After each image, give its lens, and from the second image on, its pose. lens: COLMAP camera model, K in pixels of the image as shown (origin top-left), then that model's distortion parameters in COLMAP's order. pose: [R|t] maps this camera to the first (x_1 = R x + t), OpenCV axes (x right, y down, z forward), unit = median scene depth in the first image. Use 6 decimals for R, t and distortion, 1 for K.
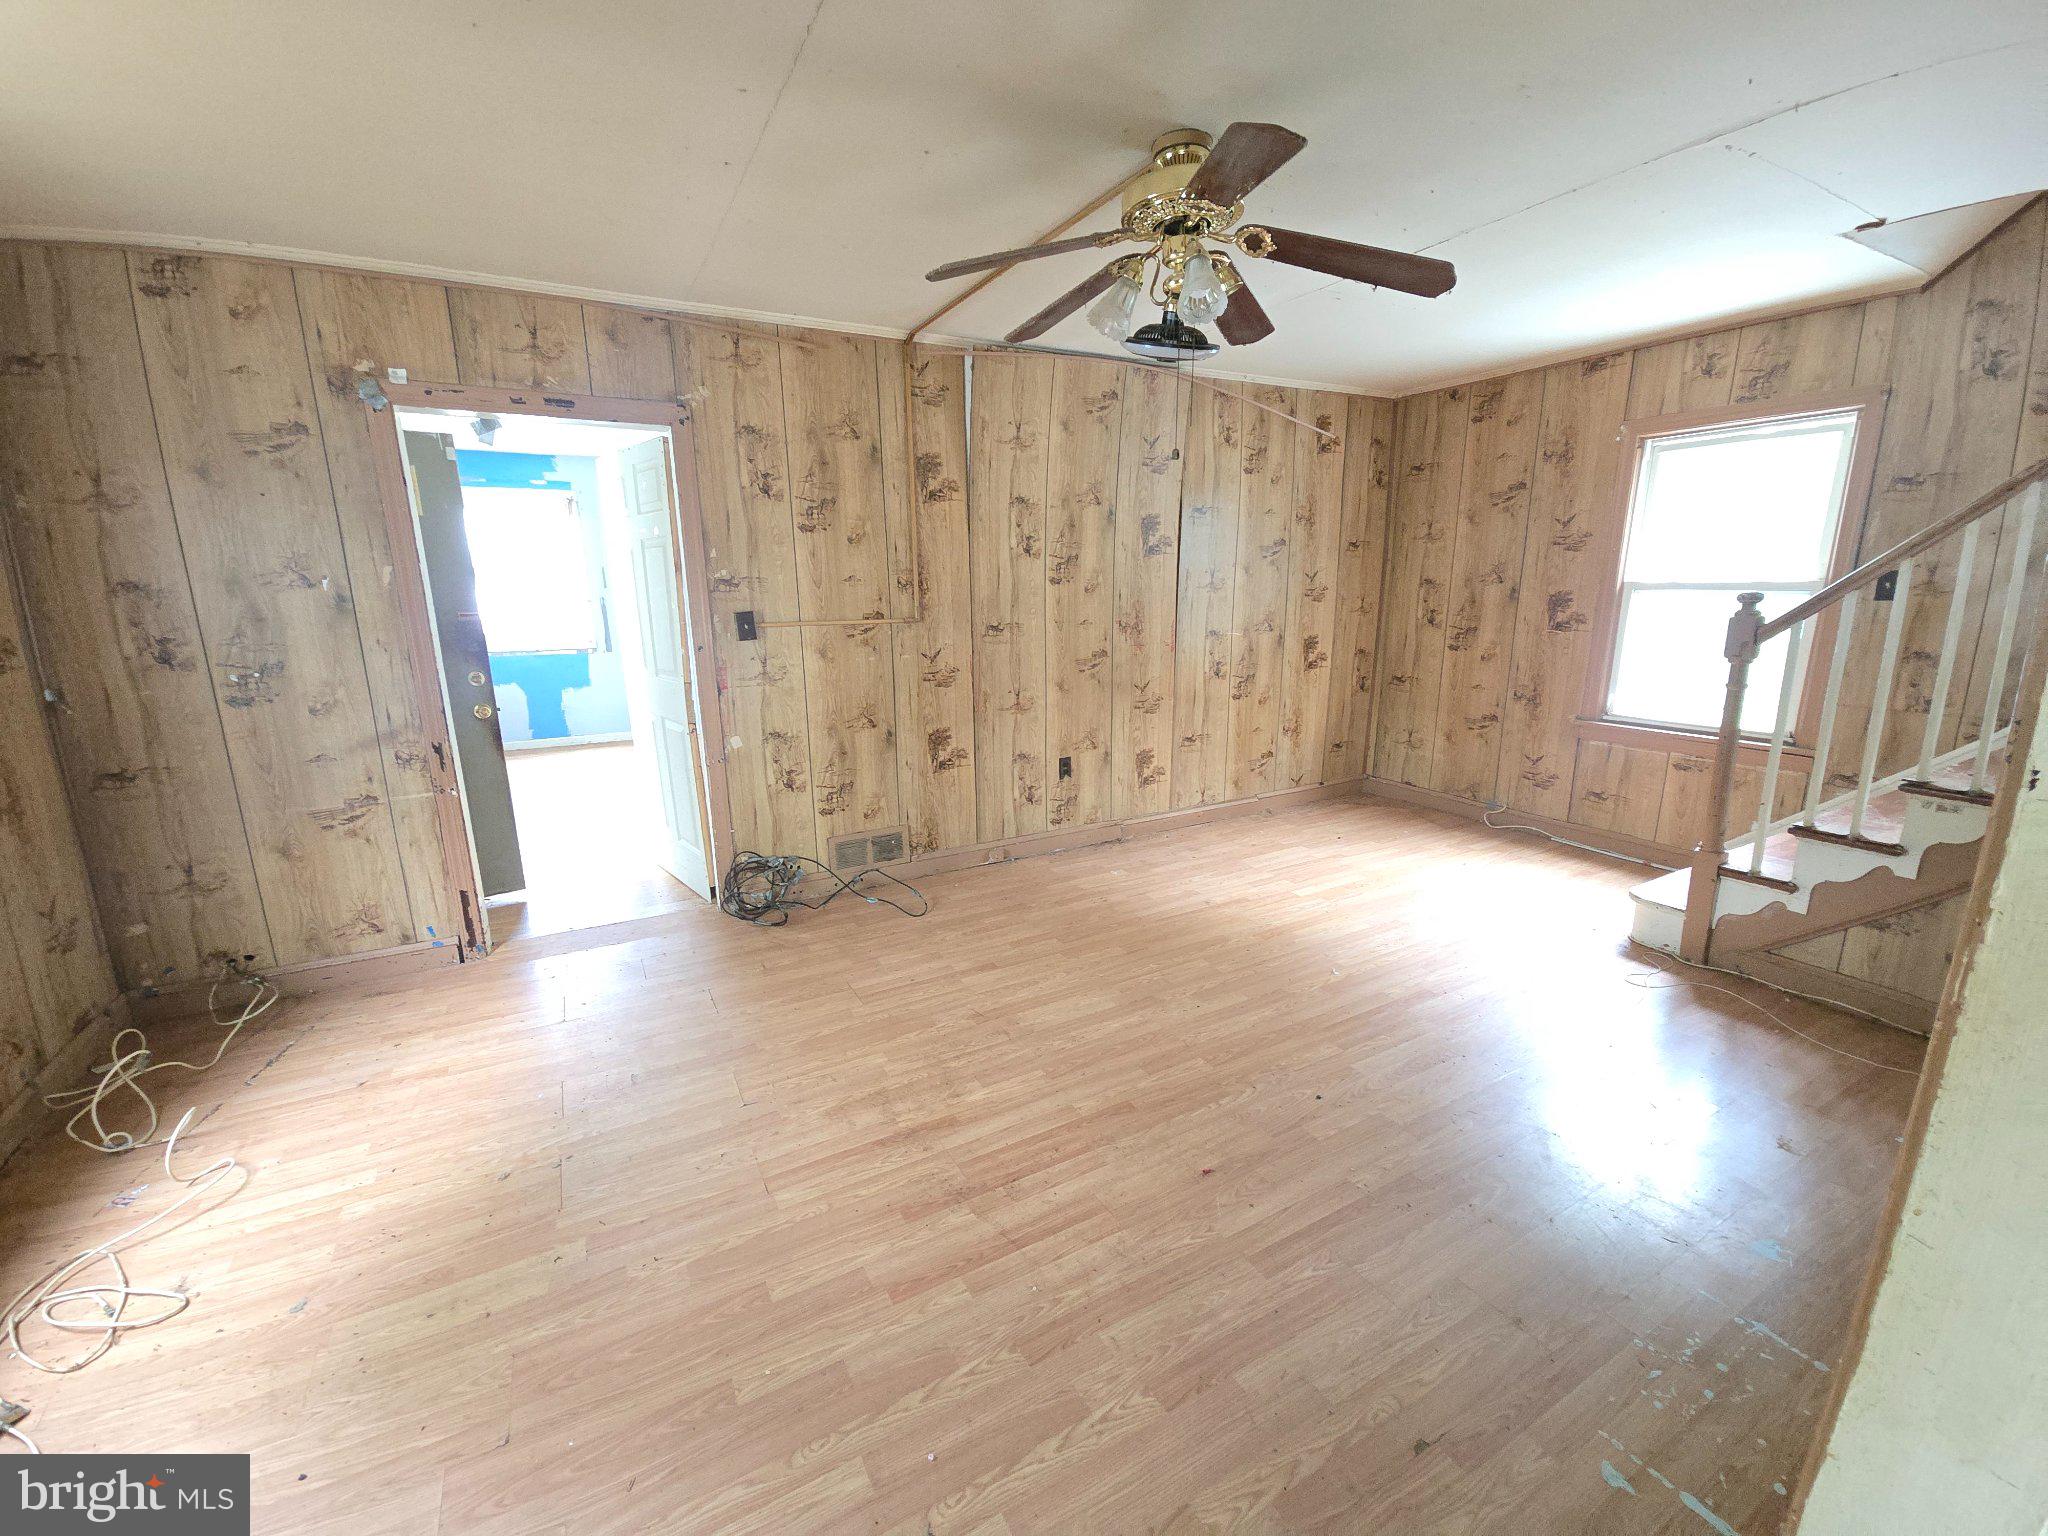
lens RADIAL K [[835.5, 0, 1016.0], [0, 835.5, 773.2], [0, 0, 1]] dist [0.001508, -0.000083]
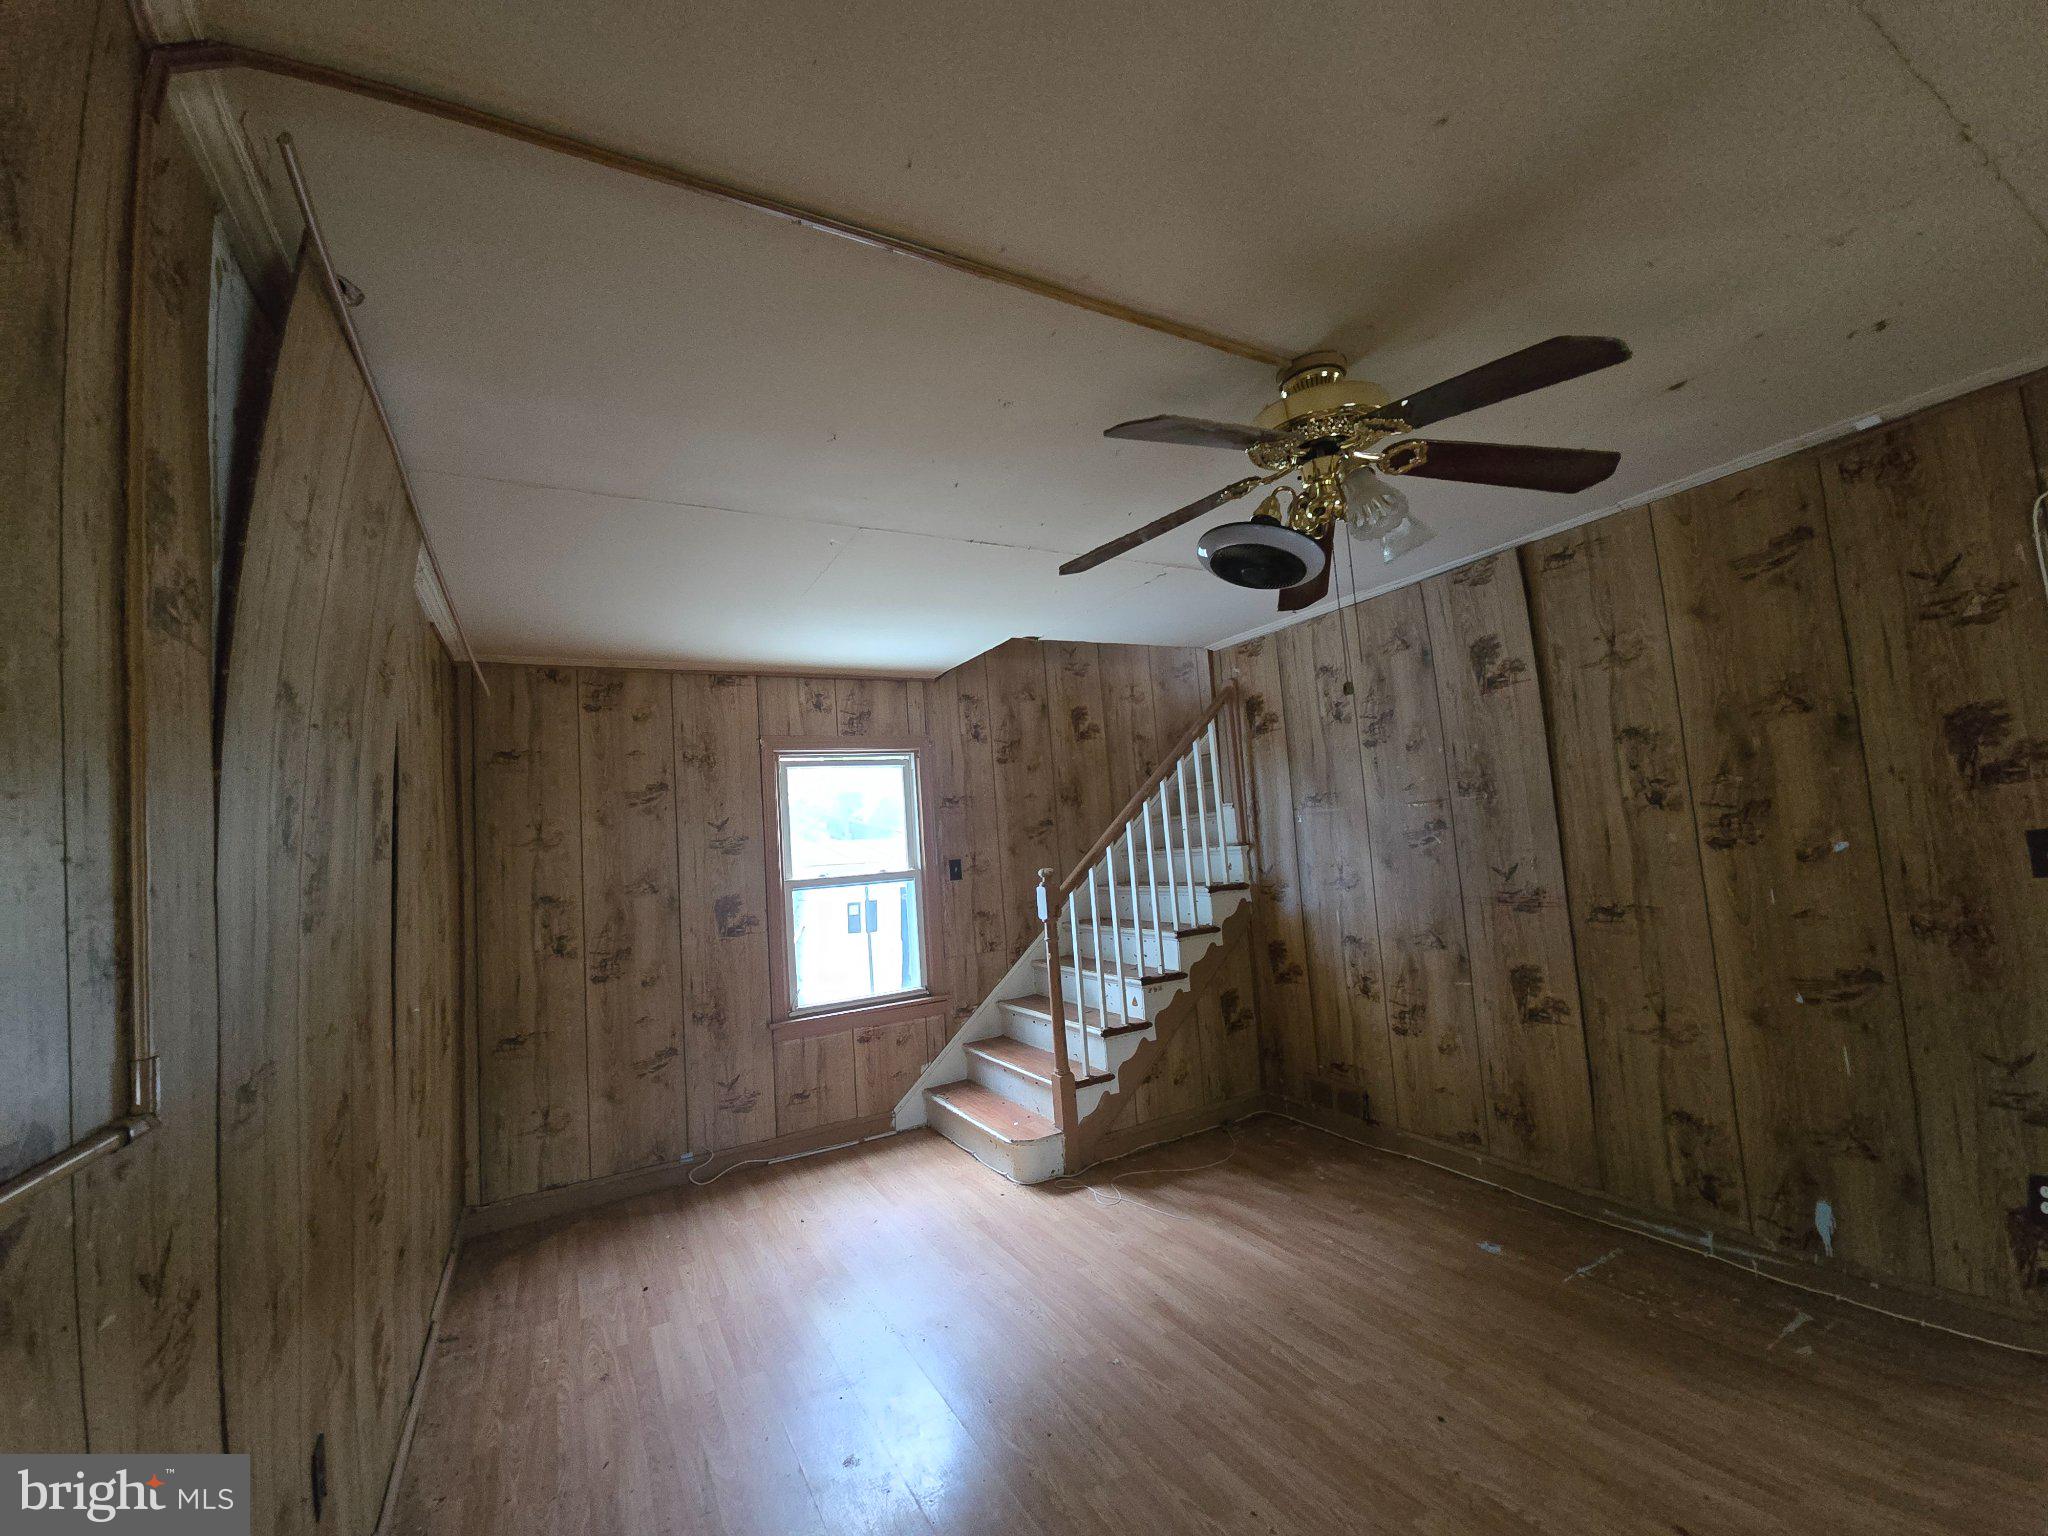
lens RADIAL K [[835.5, 0, 1014.5], [0, 835.5, 772.9], [0, 0, 1]] dist [0.001508, -0.000083]
pose [[-0.007191, 0.099686, 0.994993, -0.312805], [0.298421, 0.949891, -0.093011, -0.166460], [-0.954407, 0.296258, -0.036579, 0.691776]]
